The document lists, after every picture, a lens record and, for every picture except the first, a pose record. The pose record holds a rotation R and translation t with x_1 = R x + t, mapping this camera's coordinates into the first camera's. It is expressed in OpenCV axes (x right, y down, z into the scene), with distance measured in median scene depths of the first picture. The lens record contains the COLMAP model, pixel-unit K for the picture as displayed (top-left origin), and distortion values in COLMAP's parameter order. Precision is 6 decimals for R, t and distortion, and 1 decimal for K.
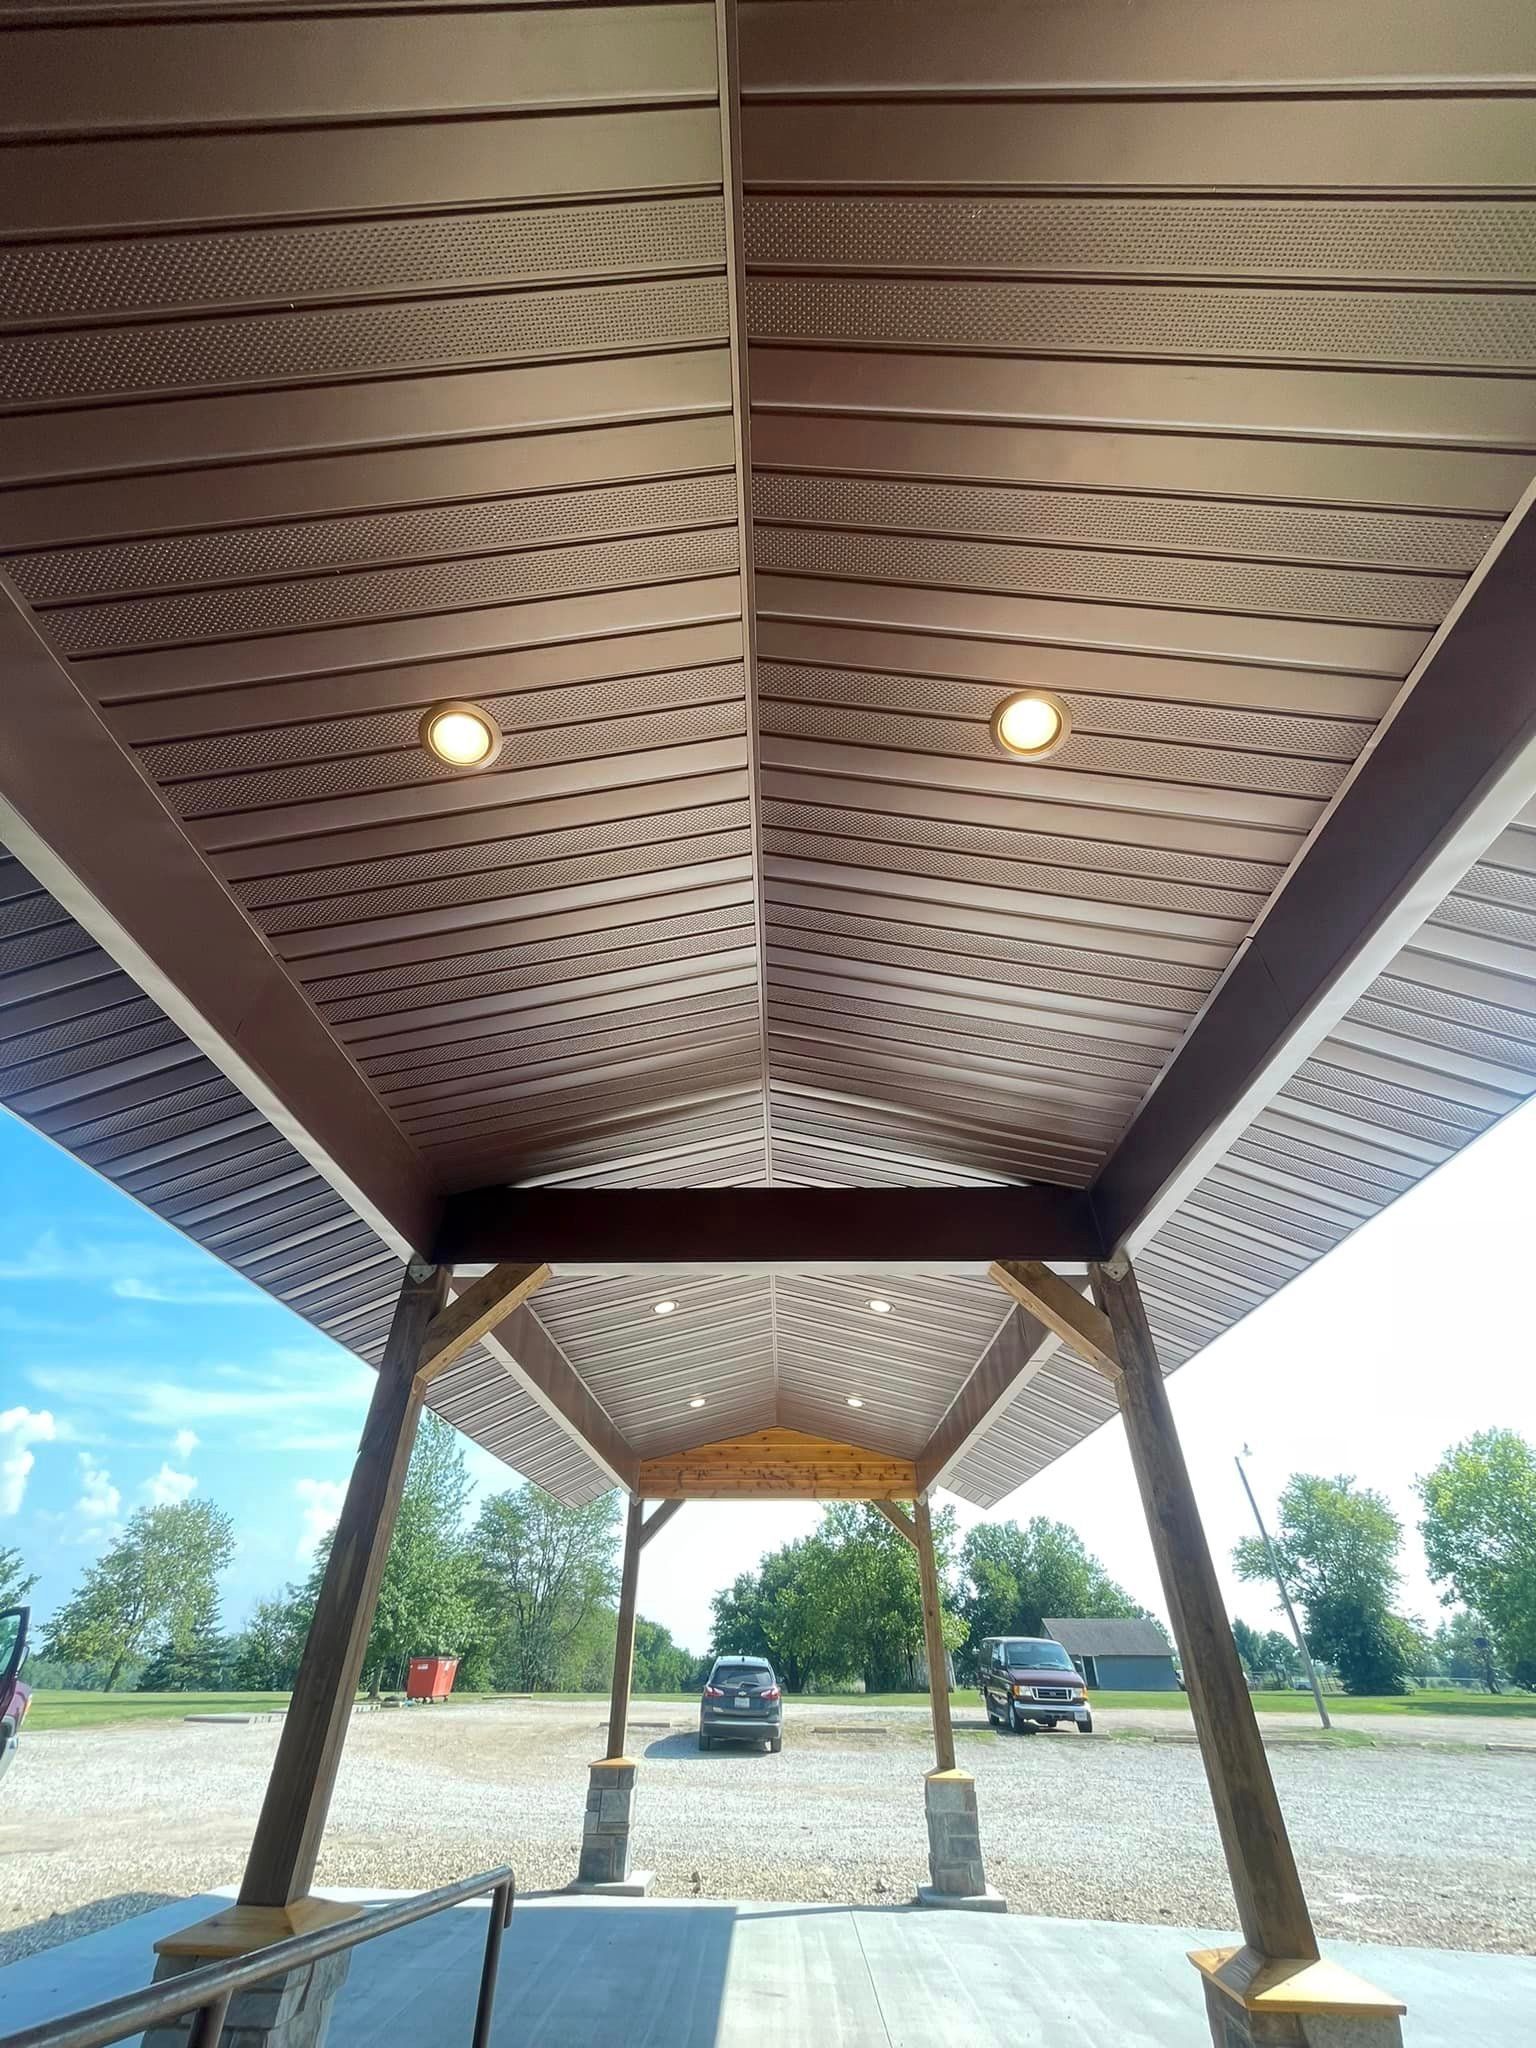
lens RADIAL K [[830.4, 0, 765.7], [0, 830.4, 1023.4], [0, 0, 1]] dist [-0.000704, -0.000803]
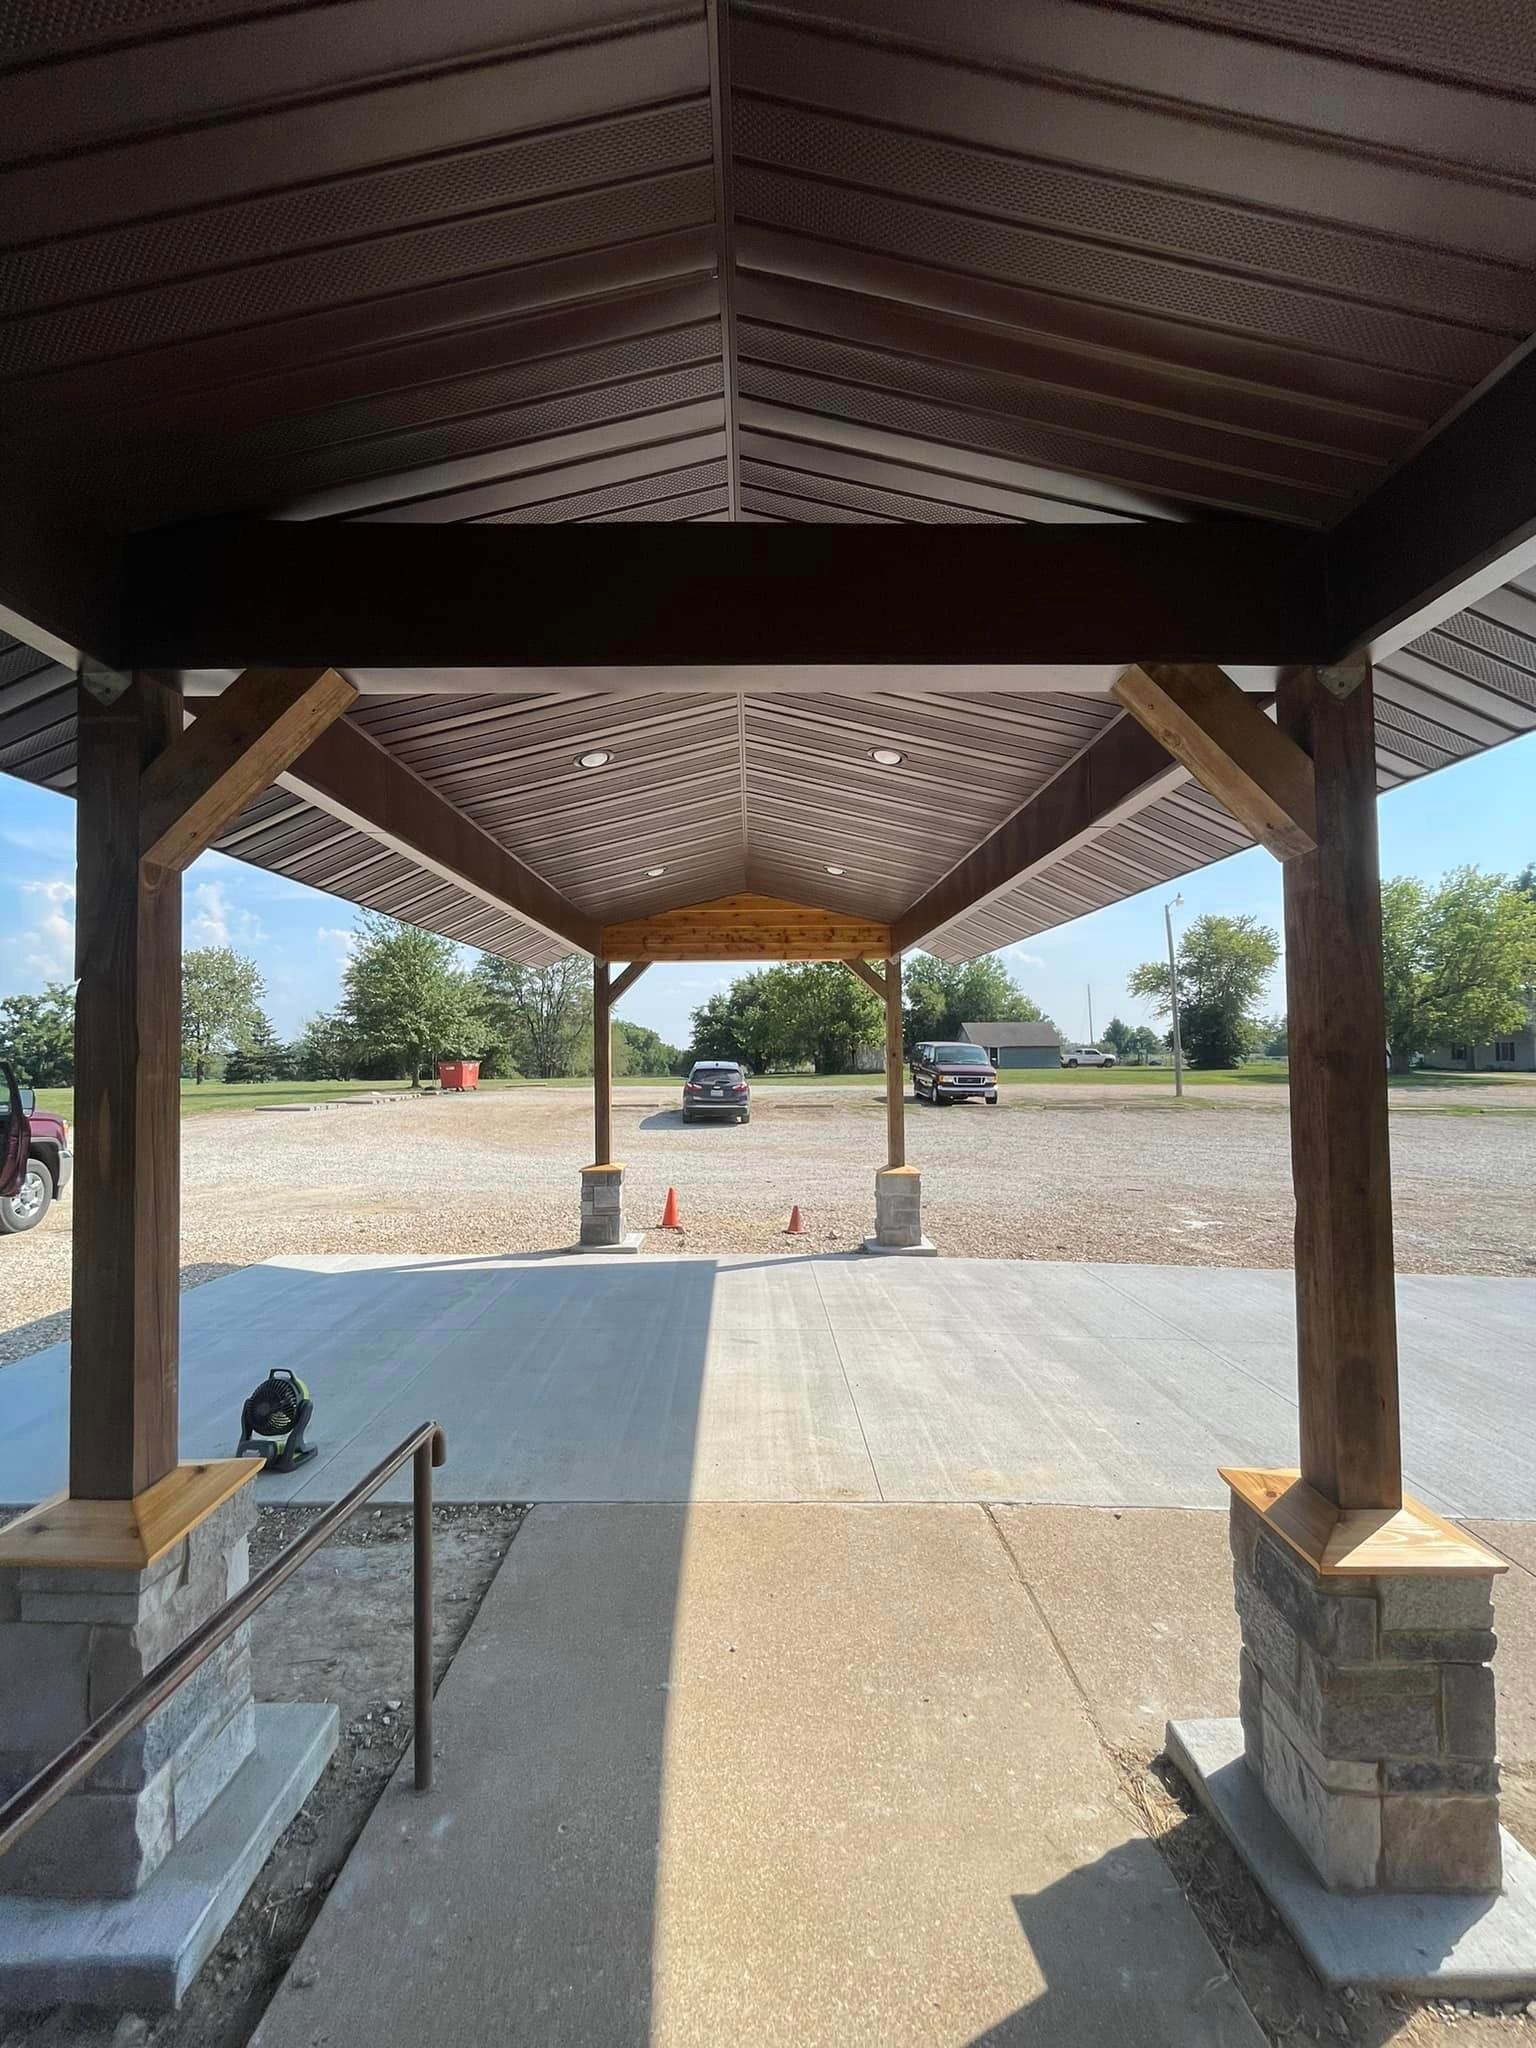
lens RADIAL K [[830.4, 0, 765.7], [0, 830.4, 1023.4], [0, 0, 1]] dist [-0.000704, -0.000803]
pose [[0.999237, -0.014156, 0.036414, -0.000211], [-0.009781, 0.811717, 0.583969, 0.048602], [-0.037824, -0.583879, 0.810959, 0.126020]]
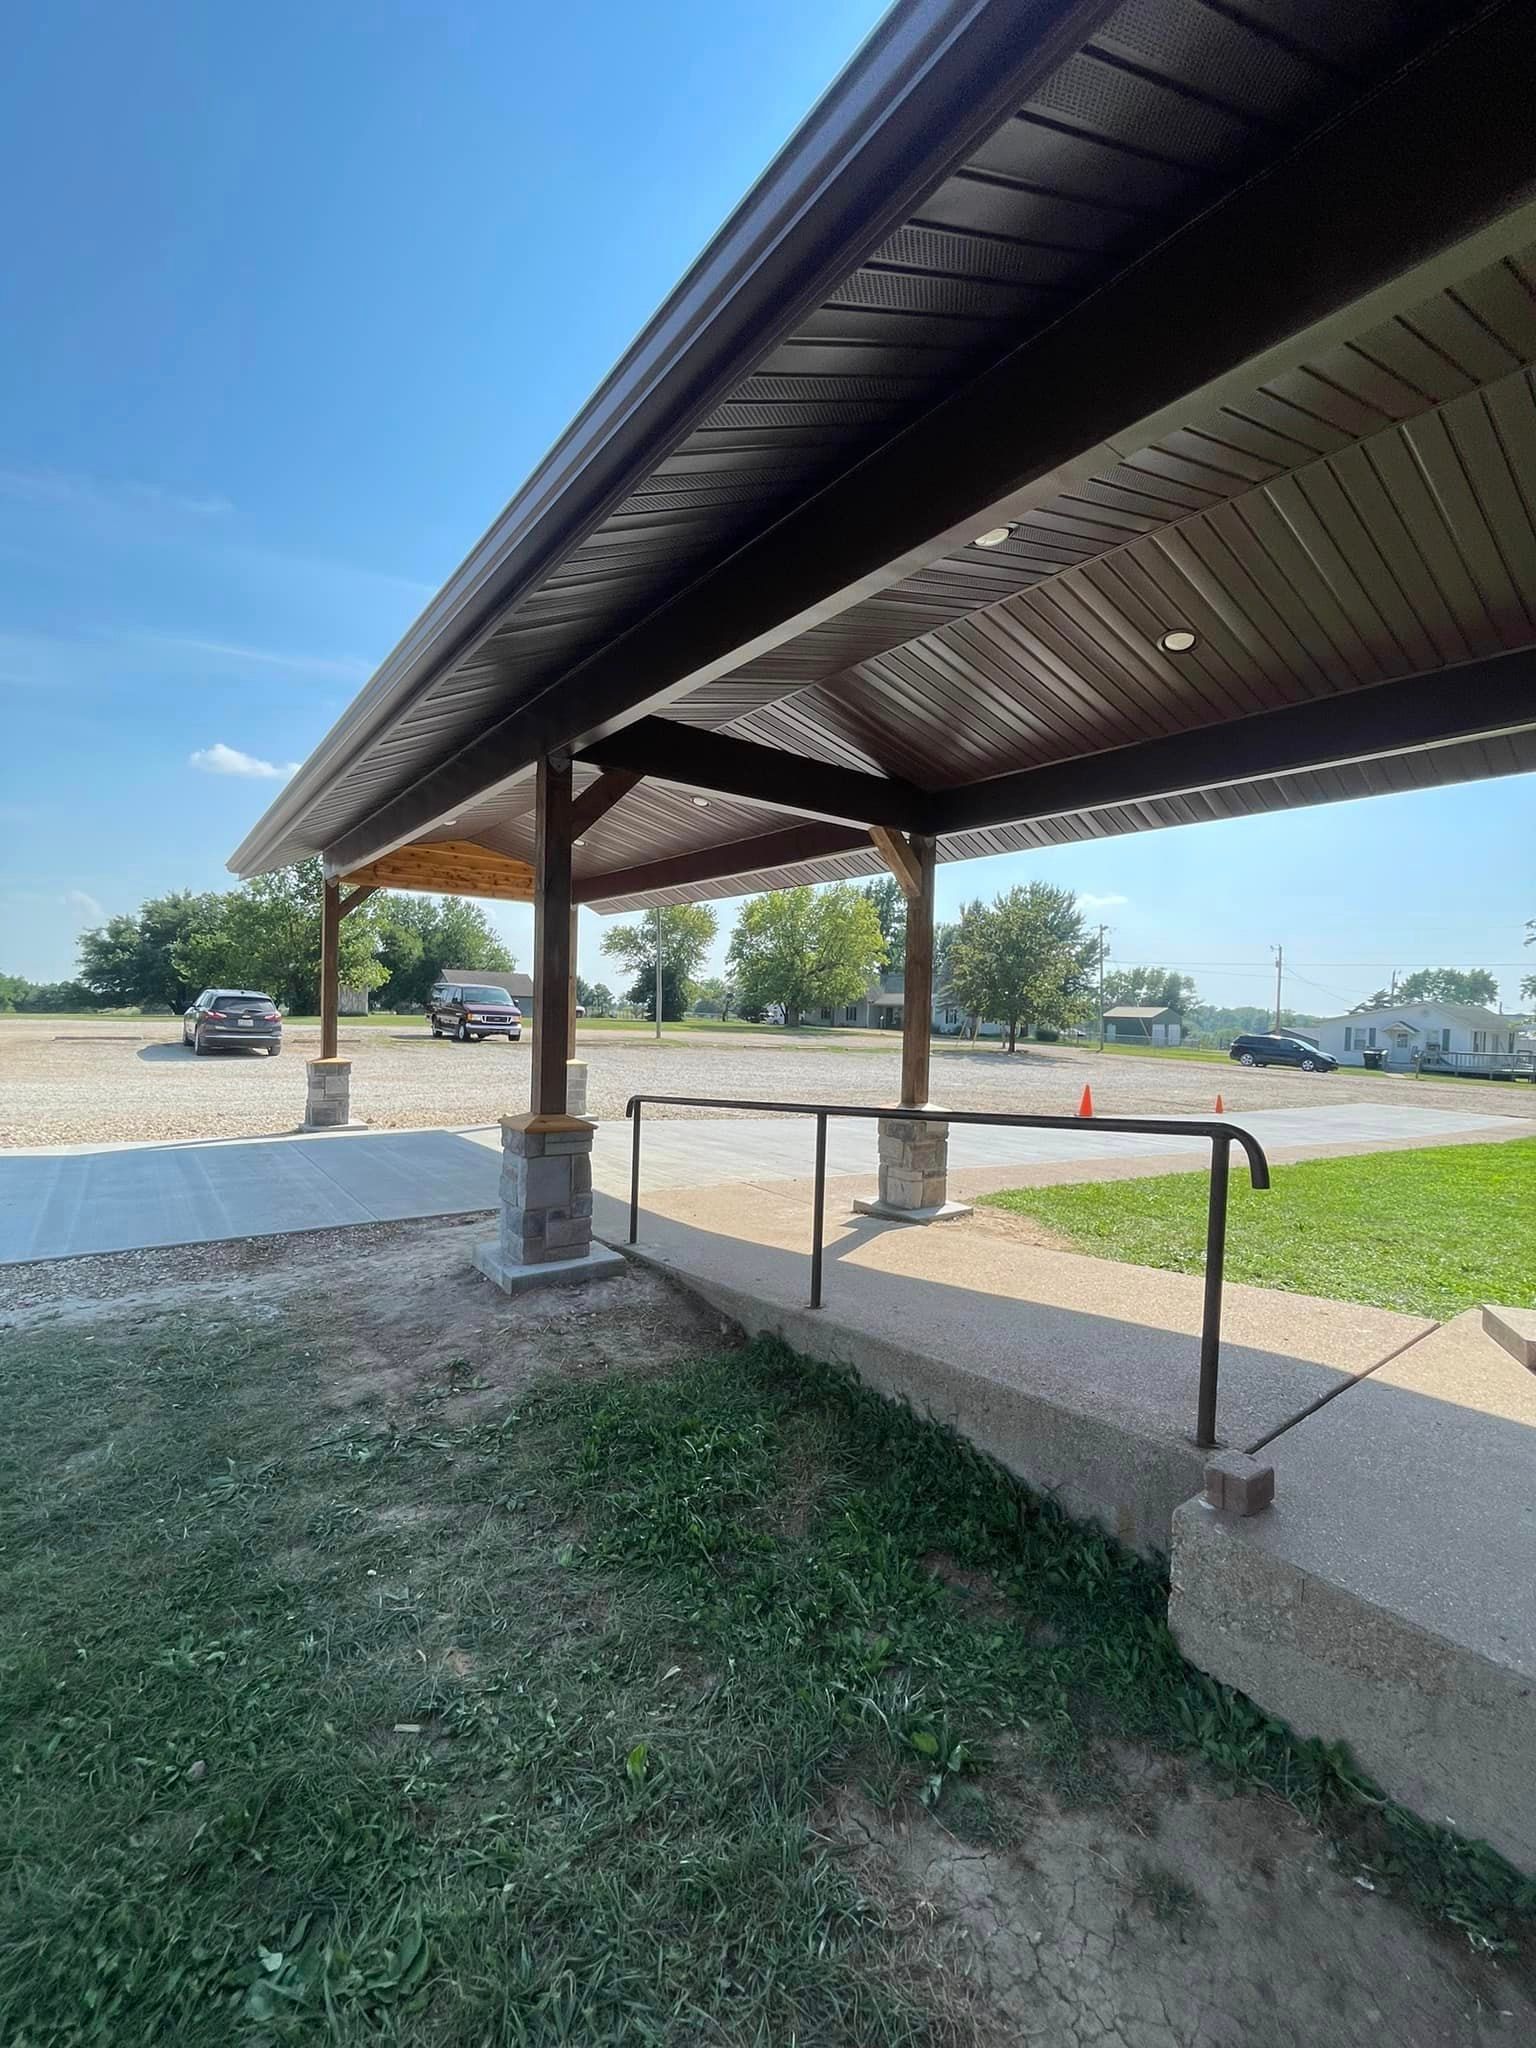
lens RADIAL K [[830.4, 0, 765.7], [0, 830.4, 1023.4], [0, 0, 1]] dist [-0.000704, -0.000803]
pose [[0.783170, 0.006383, 0.621774, -0.294429], [-0.398879, 0.772253, 0.494490, -0.044212], [-0.477011, -0.635283, 0.607352, -0.050050]]
